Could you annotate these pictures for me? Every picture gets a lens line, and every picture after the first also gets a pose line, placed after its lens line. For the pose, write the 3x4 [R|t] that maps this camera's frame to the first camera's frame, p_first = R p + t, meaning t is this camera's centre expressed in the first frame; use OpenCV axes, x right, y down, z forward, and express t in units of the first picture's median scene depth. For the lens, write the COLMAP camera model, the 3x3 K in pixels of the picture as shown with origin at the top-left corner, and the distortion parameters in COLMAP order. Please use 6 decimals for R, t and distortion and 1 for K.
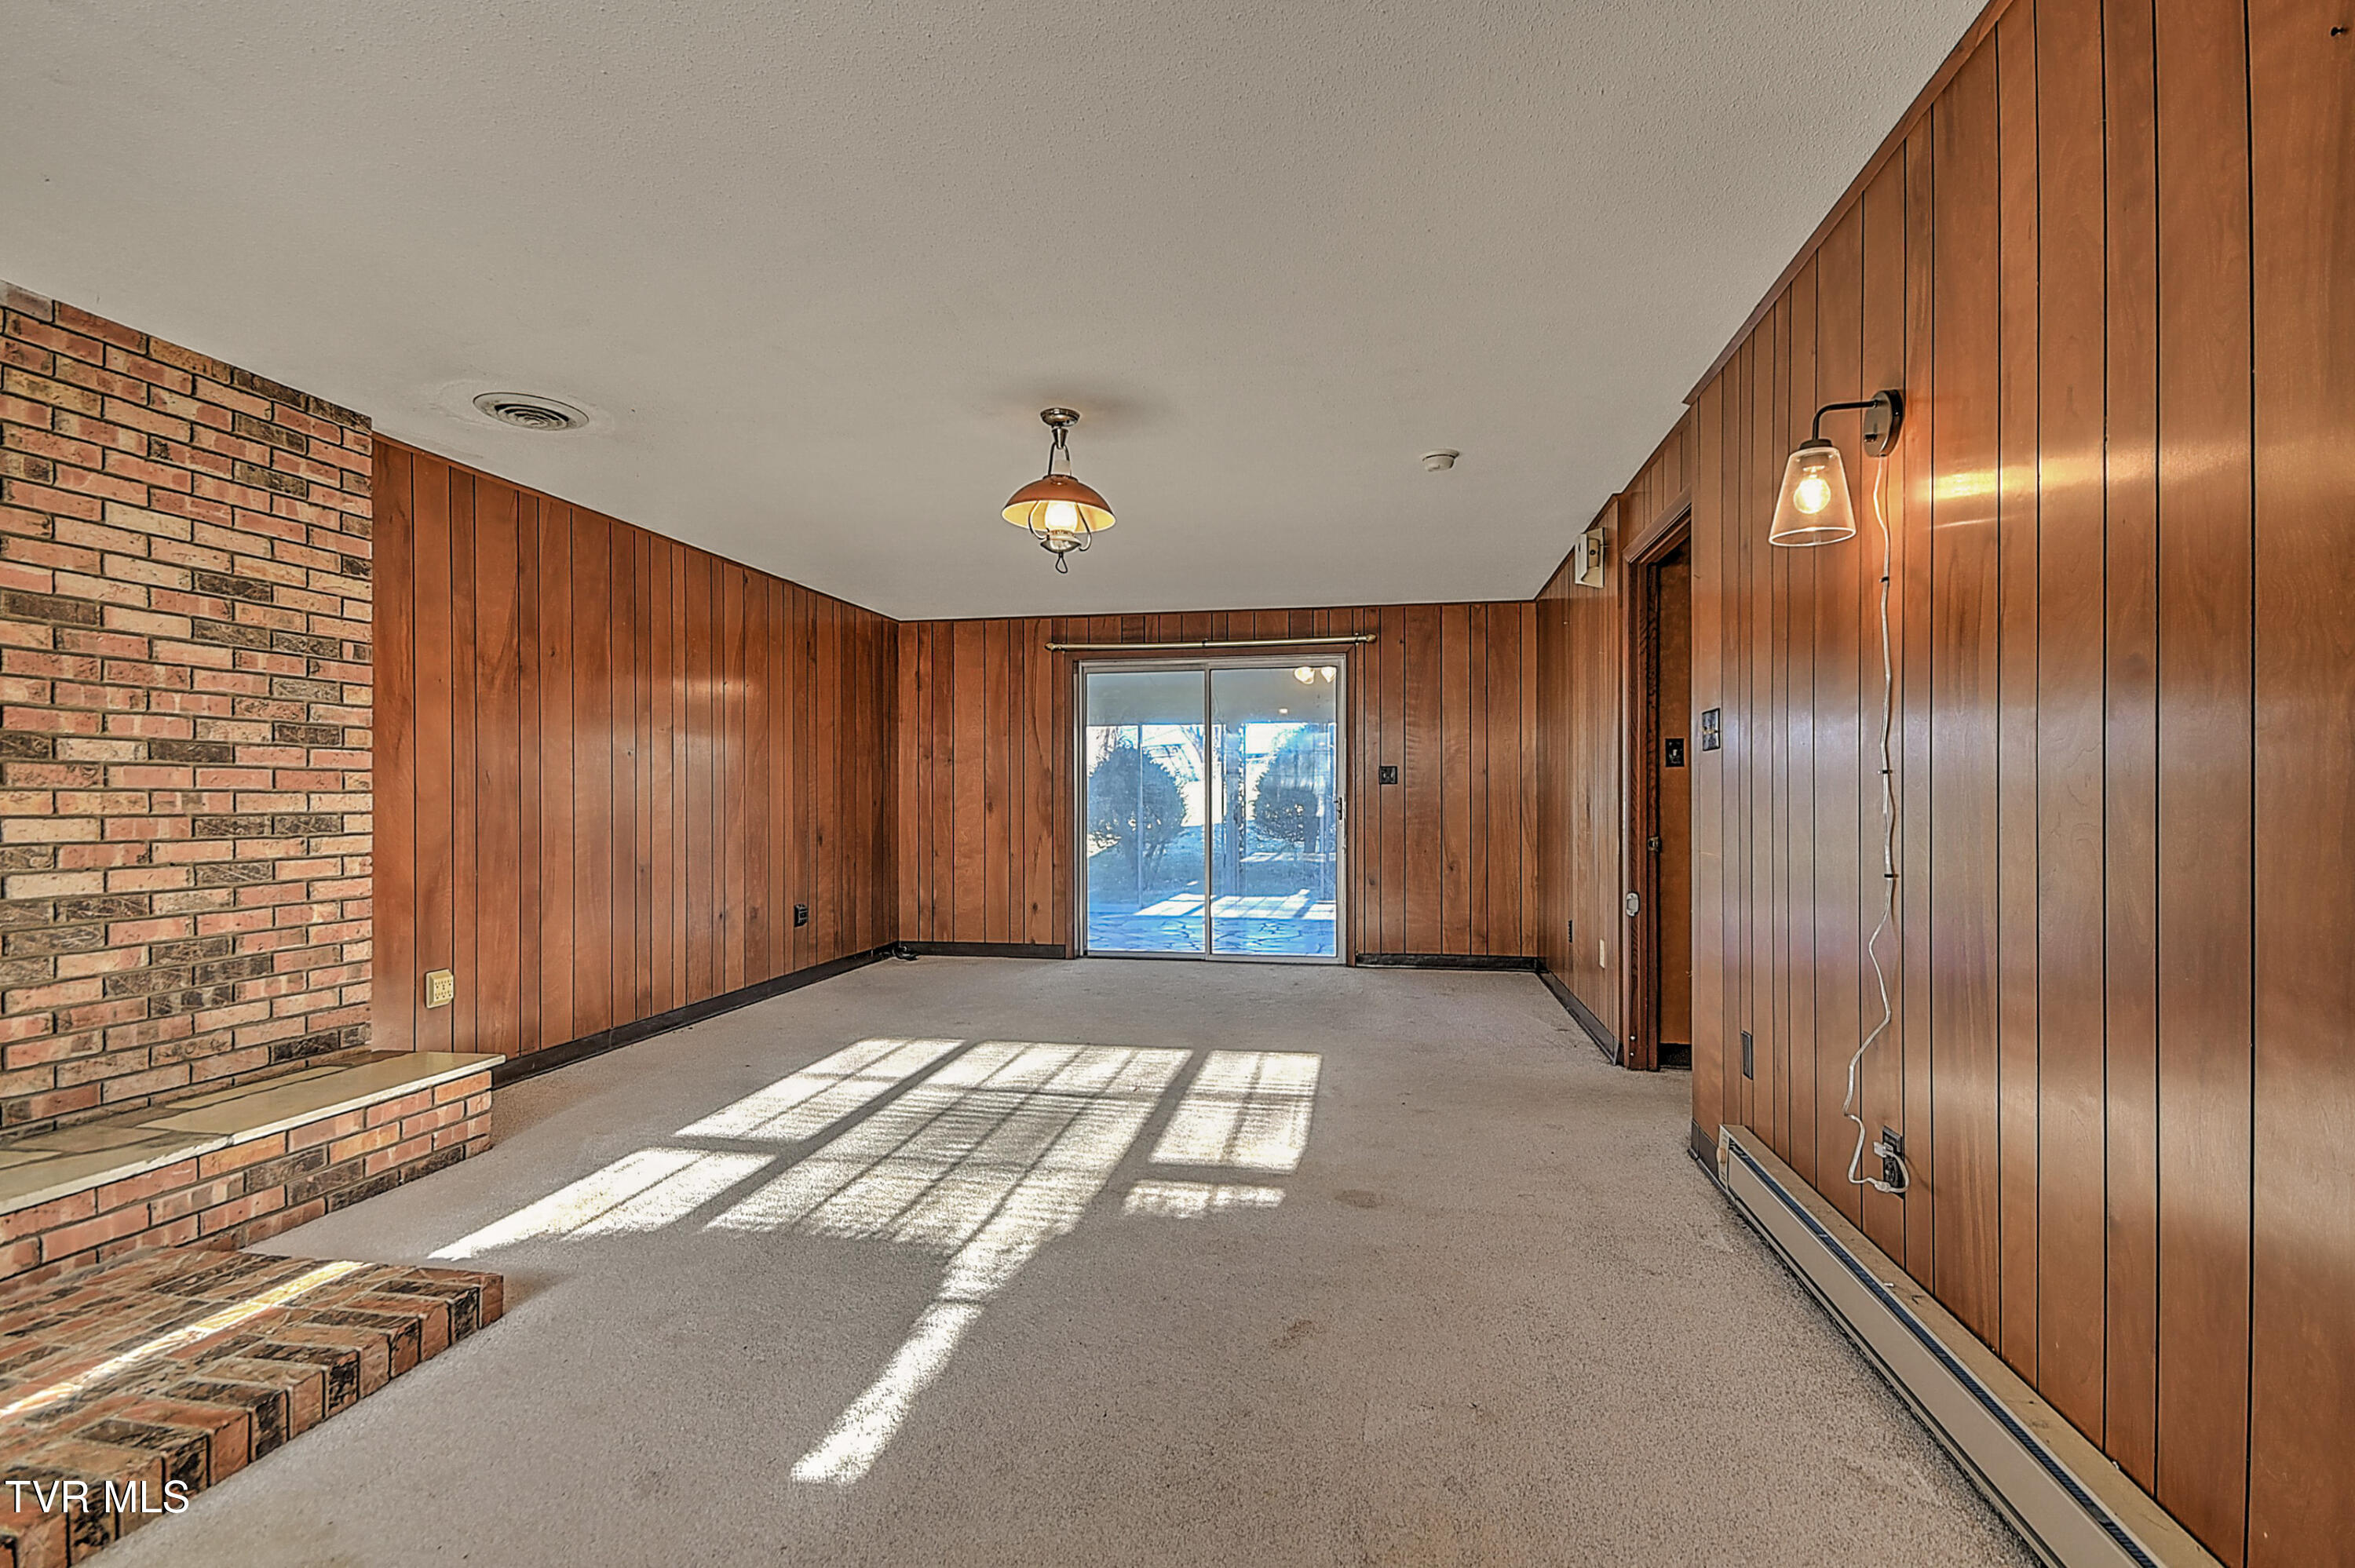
lens RADIAL K [[1082.5, 0, 1186.1], [0, 1082.5, 790.1], [0, 0, 1]] dist [0.013508, -0.004438]
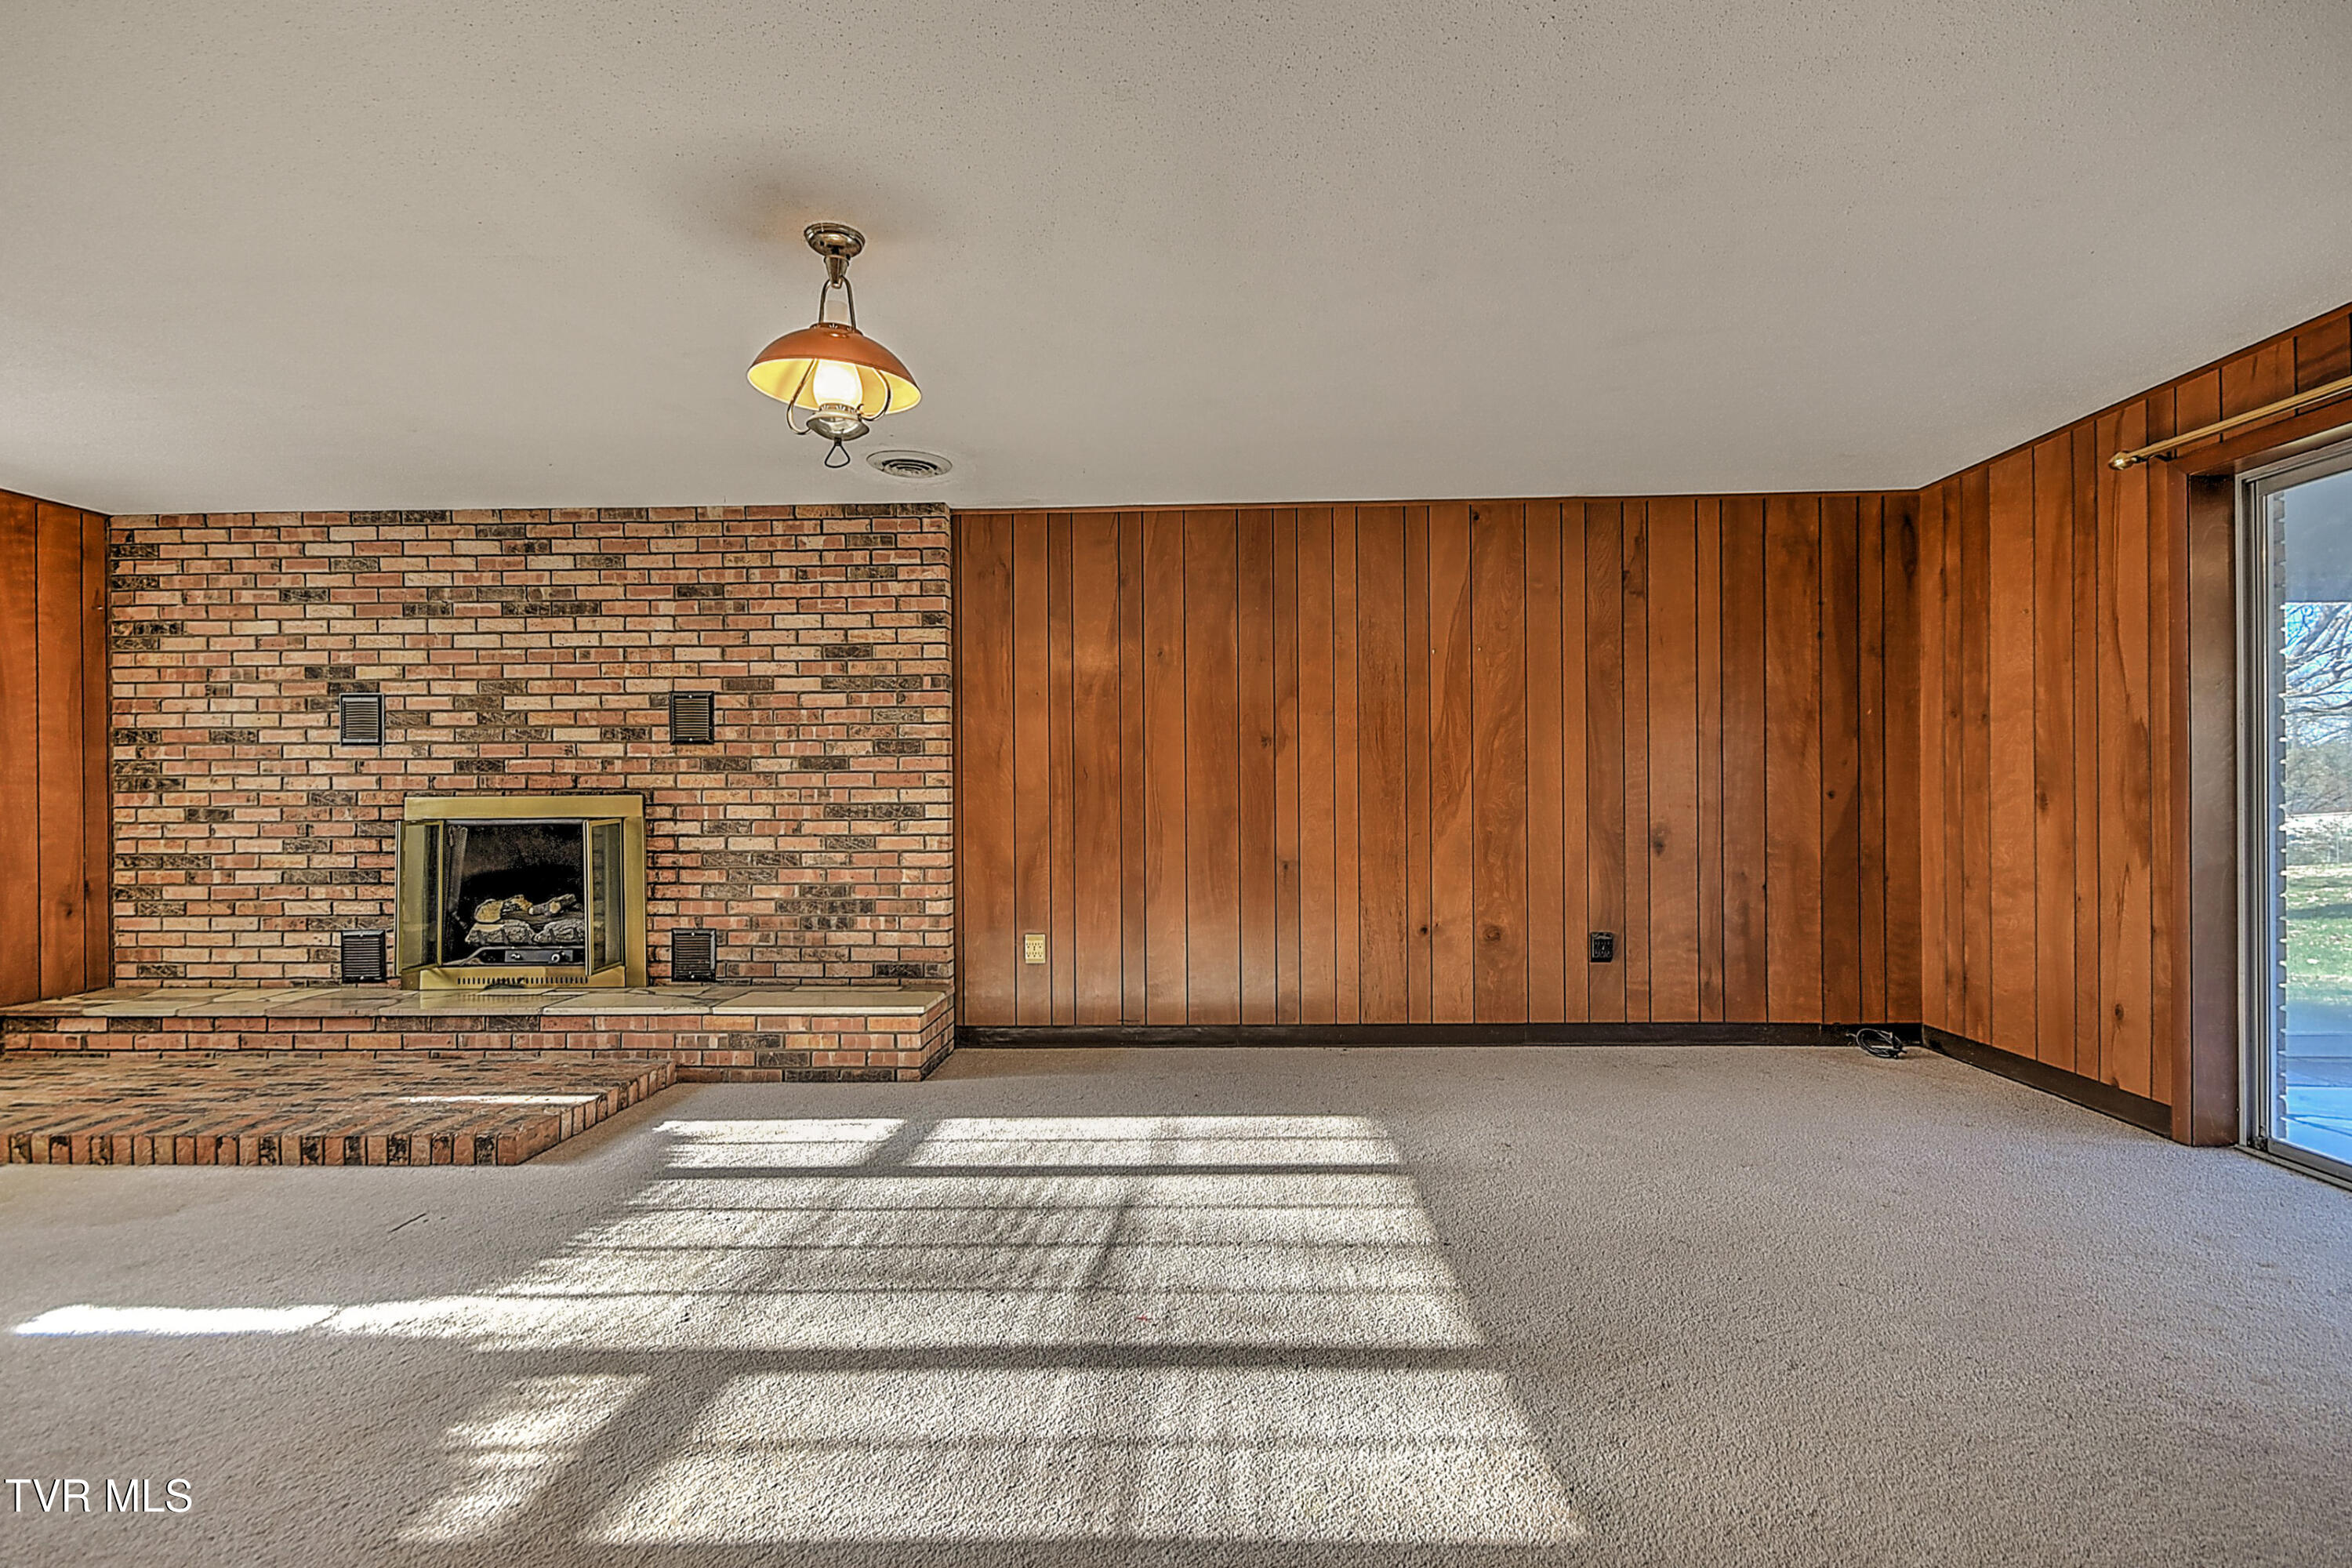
lens RADIAL K [[1081.3, 0, 1184.5], [0, 1081.3, 790.0], [0, 0, 1]] dist [0.013508, -0.004438]
pose [[0.145746, -0.000353, -0.989322, 0.596446], [0.014329, 0.999896, 0.001755, 0.006786], [0.989218, -0.014432, 0.145736, 1.114678]]
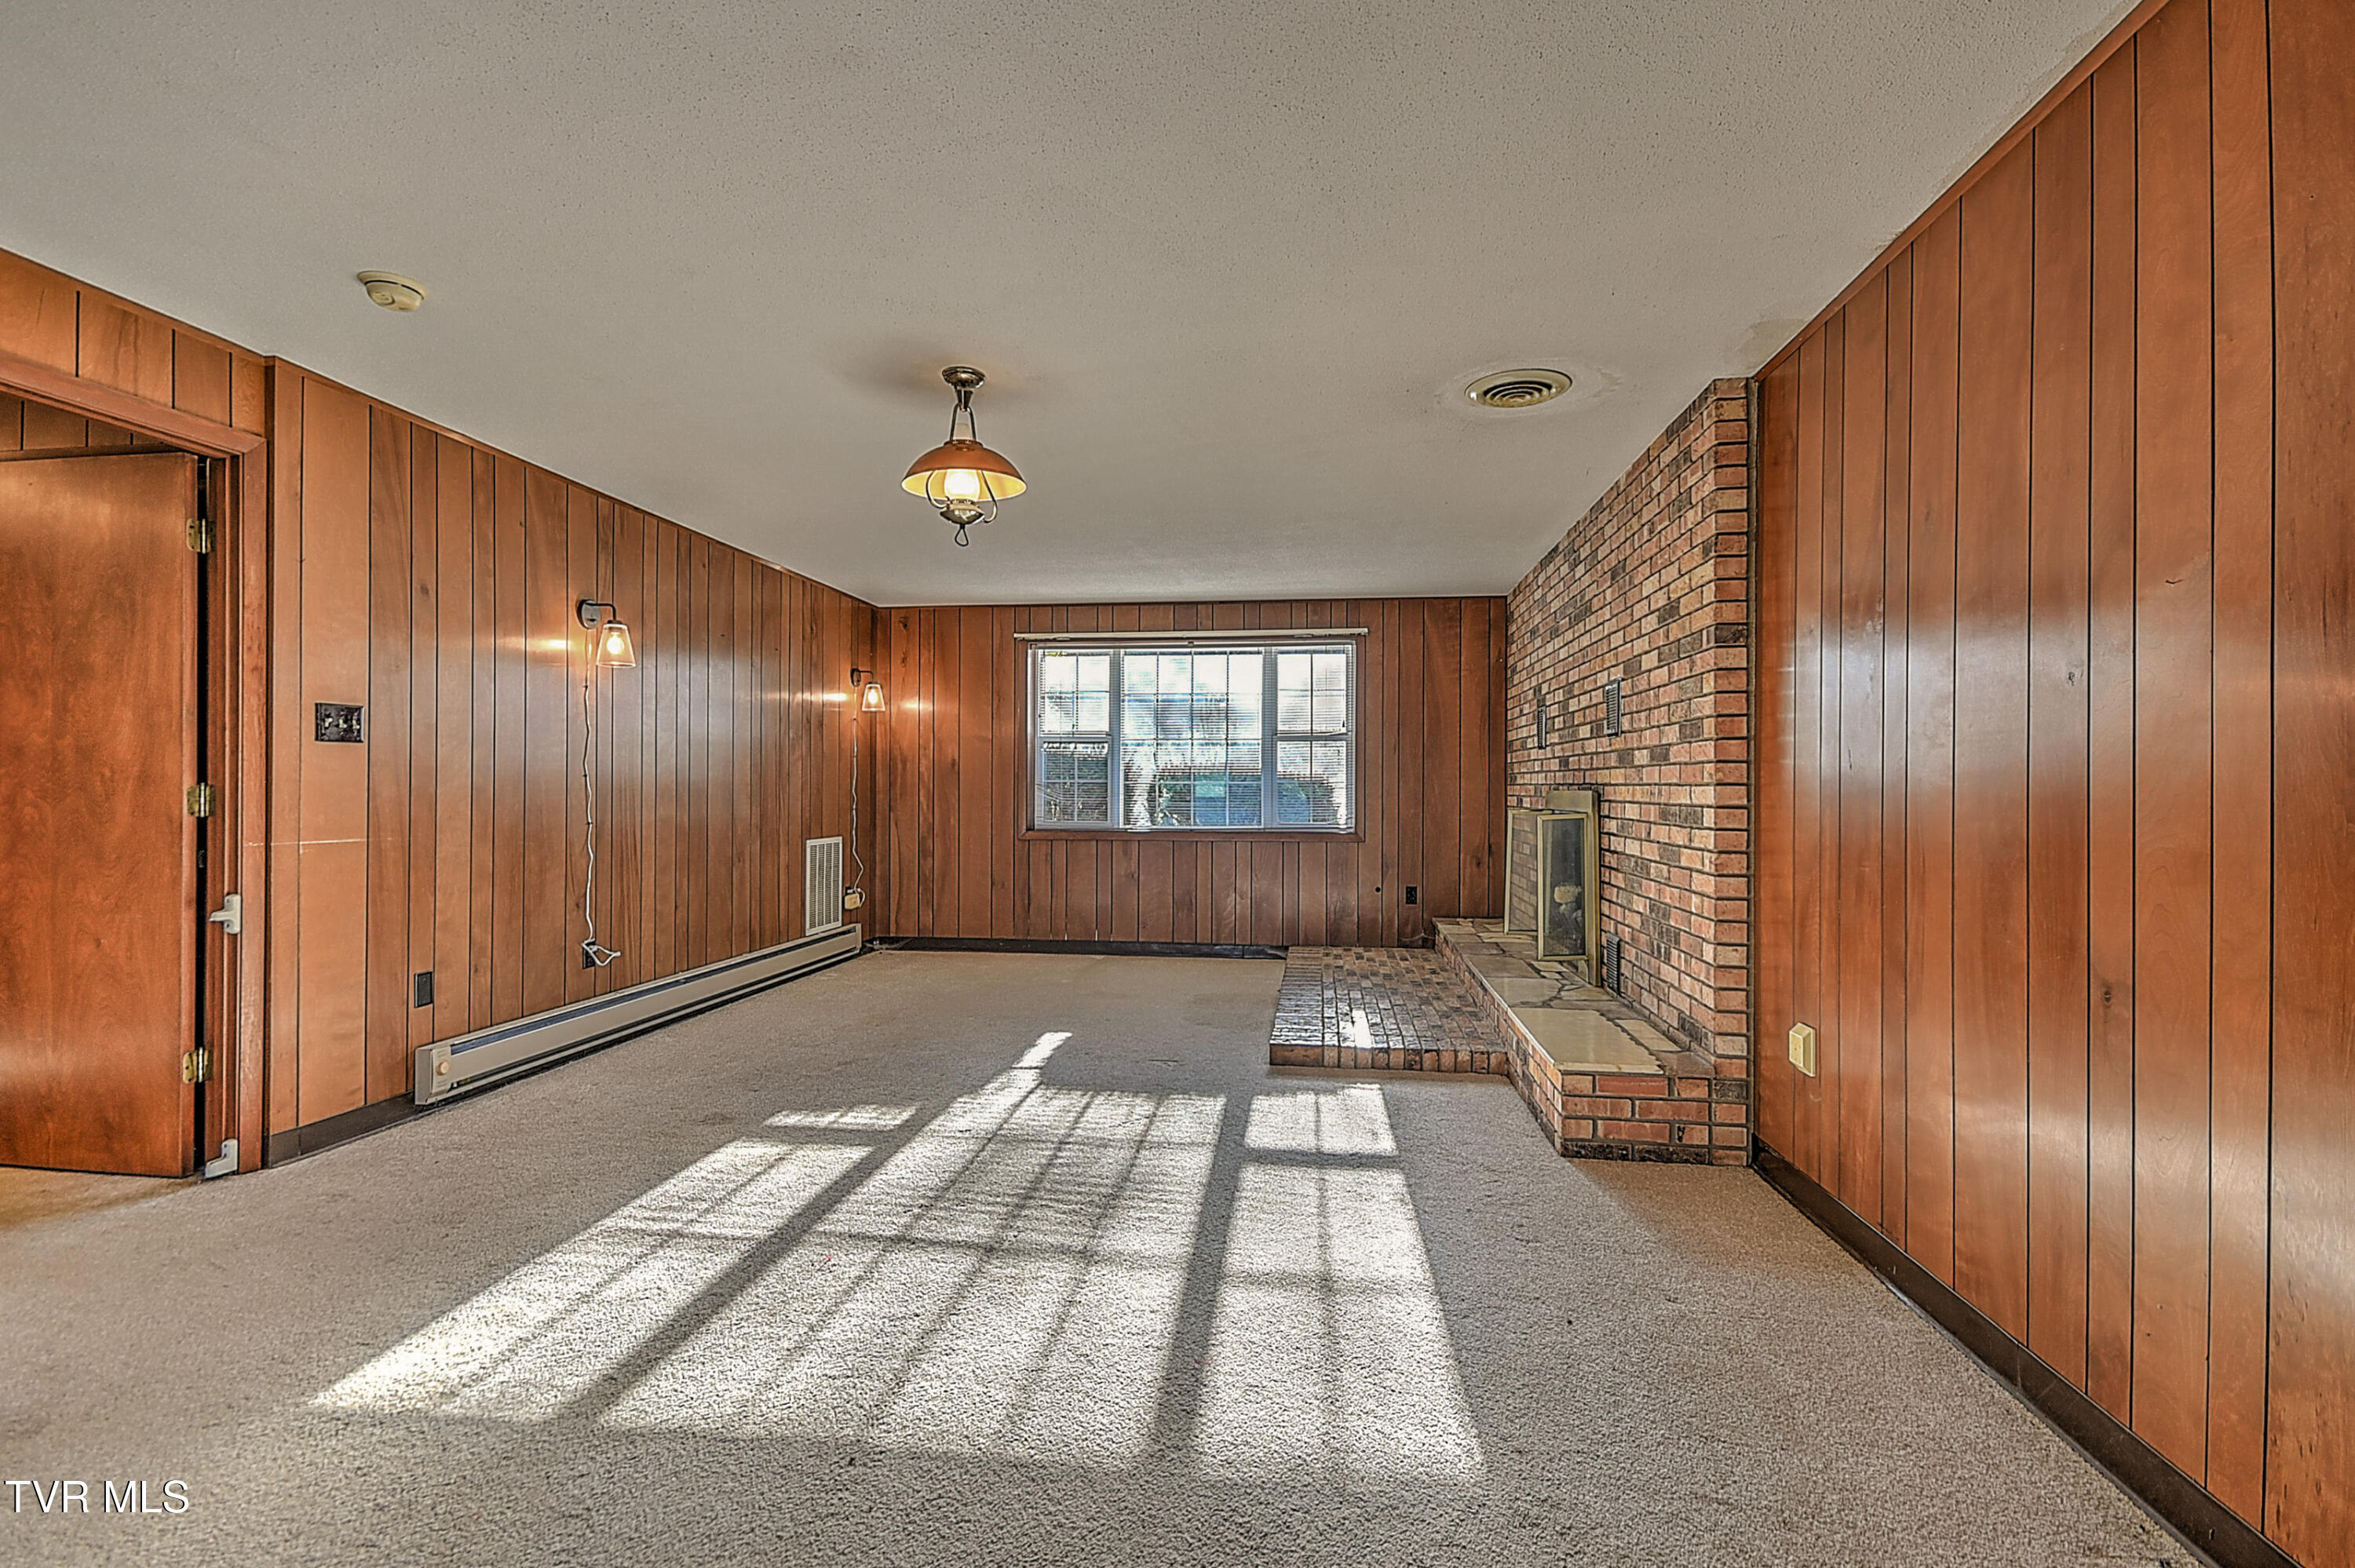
lens RADIAL K [[1082.5, 0, 1186.1], [0, 1082.5, 790.1], [0, 0, 1]] dist [0.013508, -0.004438]
pose [[-0.998556, -0.002038, -0.053691, -0.258373], [-0.001828, 0.999990, -0.003964, 0.011334], [0.053698, -0.003860, -0.998550, 1.932928]]
